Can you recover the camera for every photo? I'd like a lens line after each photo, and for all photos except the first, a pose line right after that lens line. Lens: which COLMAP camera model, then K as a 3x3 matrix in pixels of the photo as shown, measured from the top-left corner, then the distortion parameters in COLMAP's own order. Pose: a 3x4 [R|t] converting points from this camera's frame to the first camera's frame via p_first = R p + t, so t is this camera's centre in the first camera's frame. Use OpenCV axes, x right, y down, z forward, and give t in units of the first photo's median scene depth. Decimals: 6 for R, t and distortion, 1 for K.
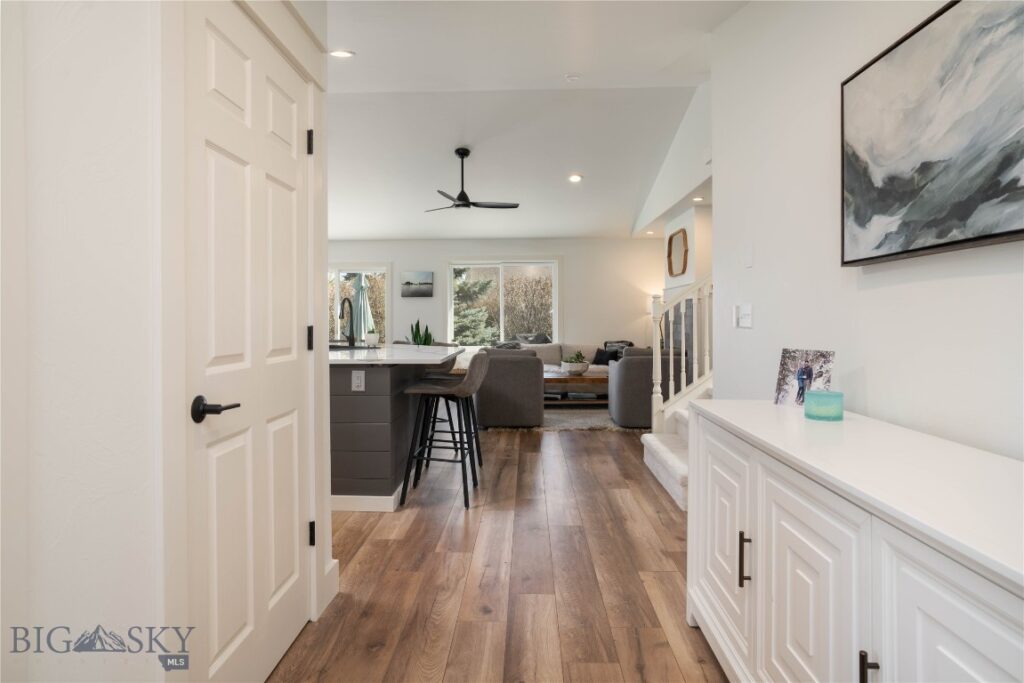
lens RADIAL K [[568.8, 0, 511.3], [0, 568.8, 333.7], [0, 0, 1]] dist [0.000555, 0.000031]
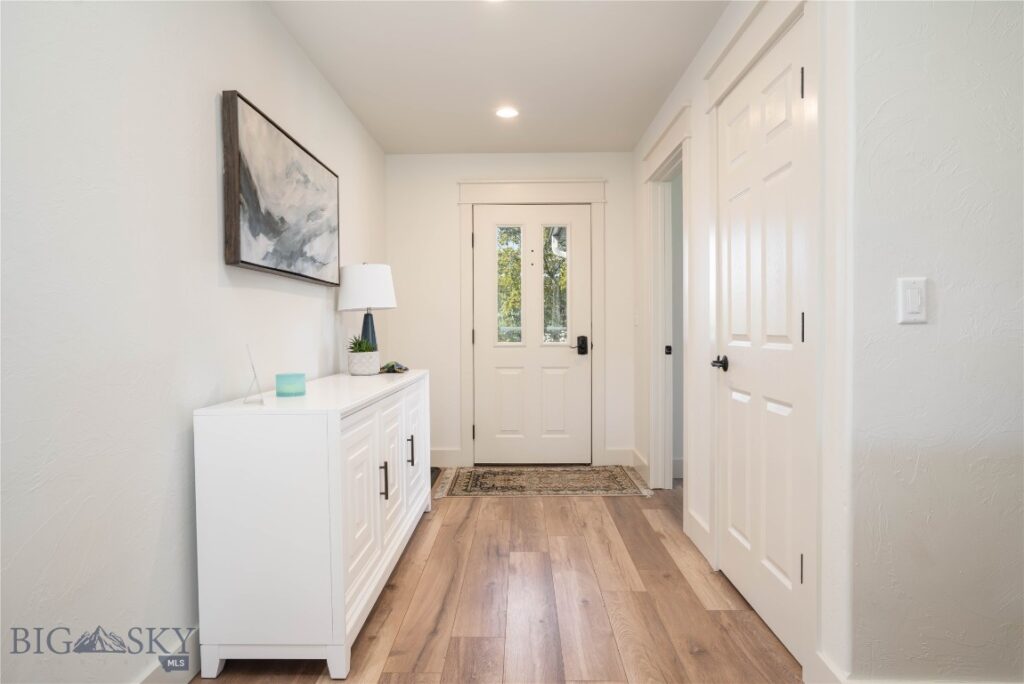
lens RADIAL K [[589.1, 0, 512.2], [0, 589.1, 339.6], [0, 0, 1]] dist [-0.001110, -0.000148]
pose [[-0.999869, 0.011251, -0.011657, 0.080993], [0.010699, 0.998867, 0.046381, -0.021291], [0.012165, 0.046250, -0.998856, 2.027074]]
